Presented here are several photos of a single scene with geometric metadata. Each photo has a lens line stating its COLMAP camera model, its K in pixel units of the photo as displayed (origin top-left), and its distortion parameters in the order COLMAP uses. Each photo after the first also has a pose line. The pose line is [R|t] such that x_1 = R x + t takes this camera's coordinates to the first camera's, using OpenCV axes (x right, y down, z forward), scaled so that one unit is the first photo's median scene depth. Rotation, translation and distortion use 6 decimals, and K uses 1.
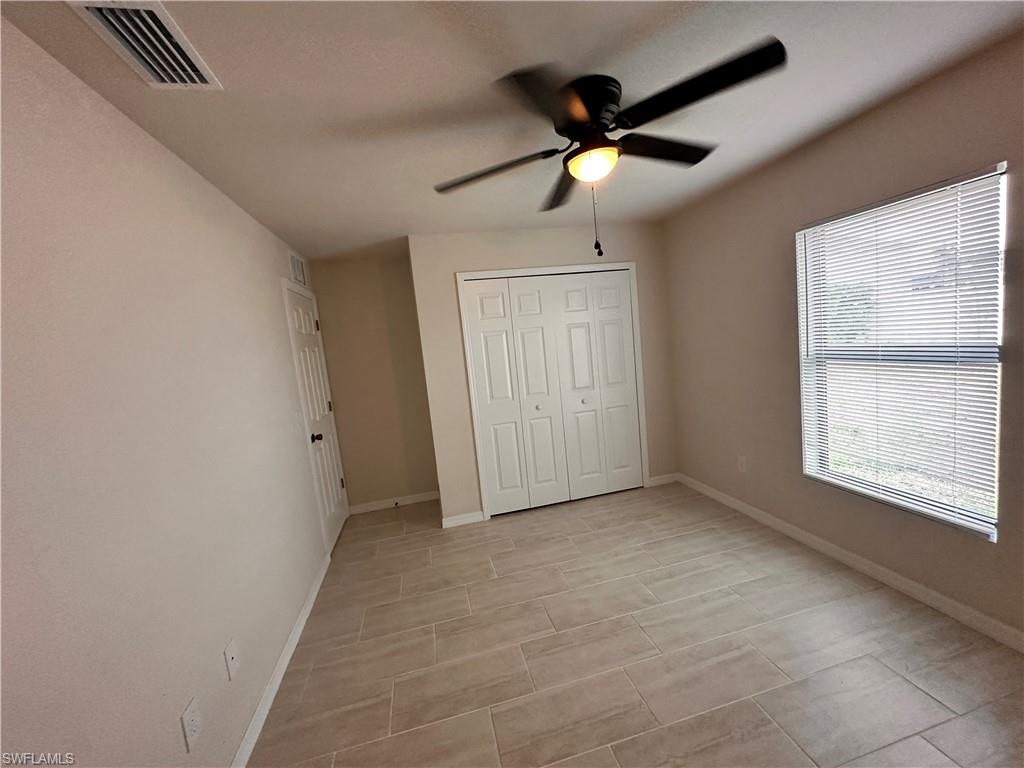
lens RADIAL K [[410.7, 0, 512.2], [0, 410.7, 391.4], [0, 0, 1]] dist [0.002323, 0.000381]
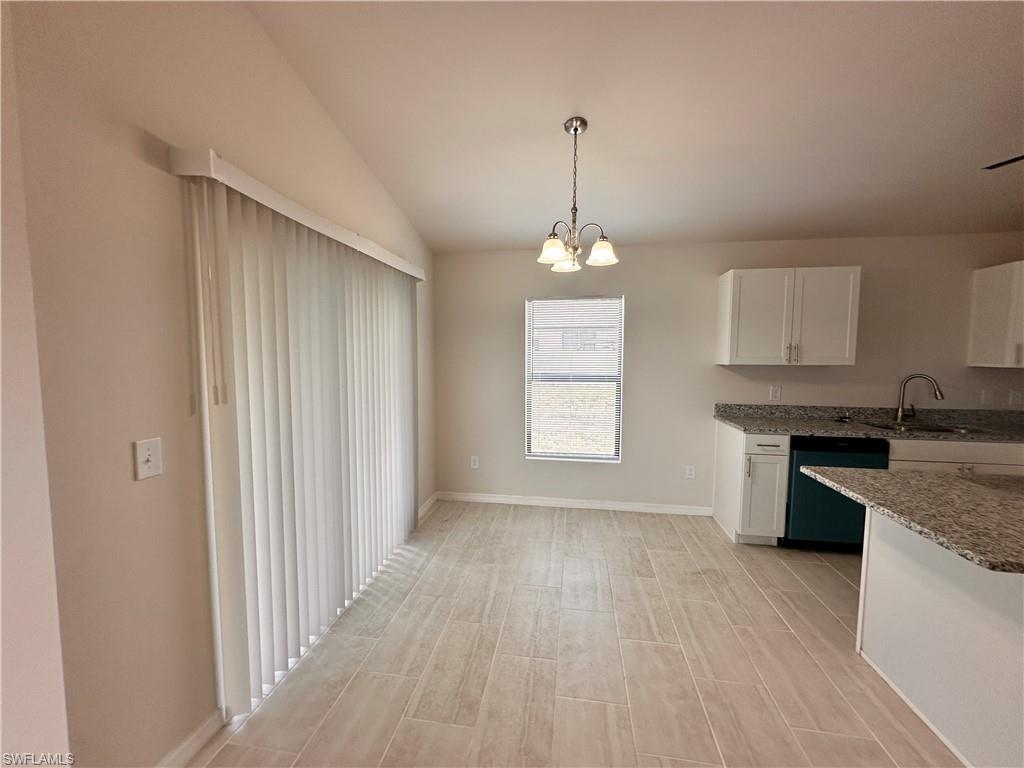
lens RADIAL K [[410.7, 0, 510.5], [0, 410.7, 385.2], [0, 0, 1]] dist [0.002323, 0.000381]
pose [[0.361162, 0.034580, 0.931862, -0.892449], [0.067410, 0.995730, -0.063076, 0.037818], [-0.930064, 0.085598, 0.357288, 0.597299]]
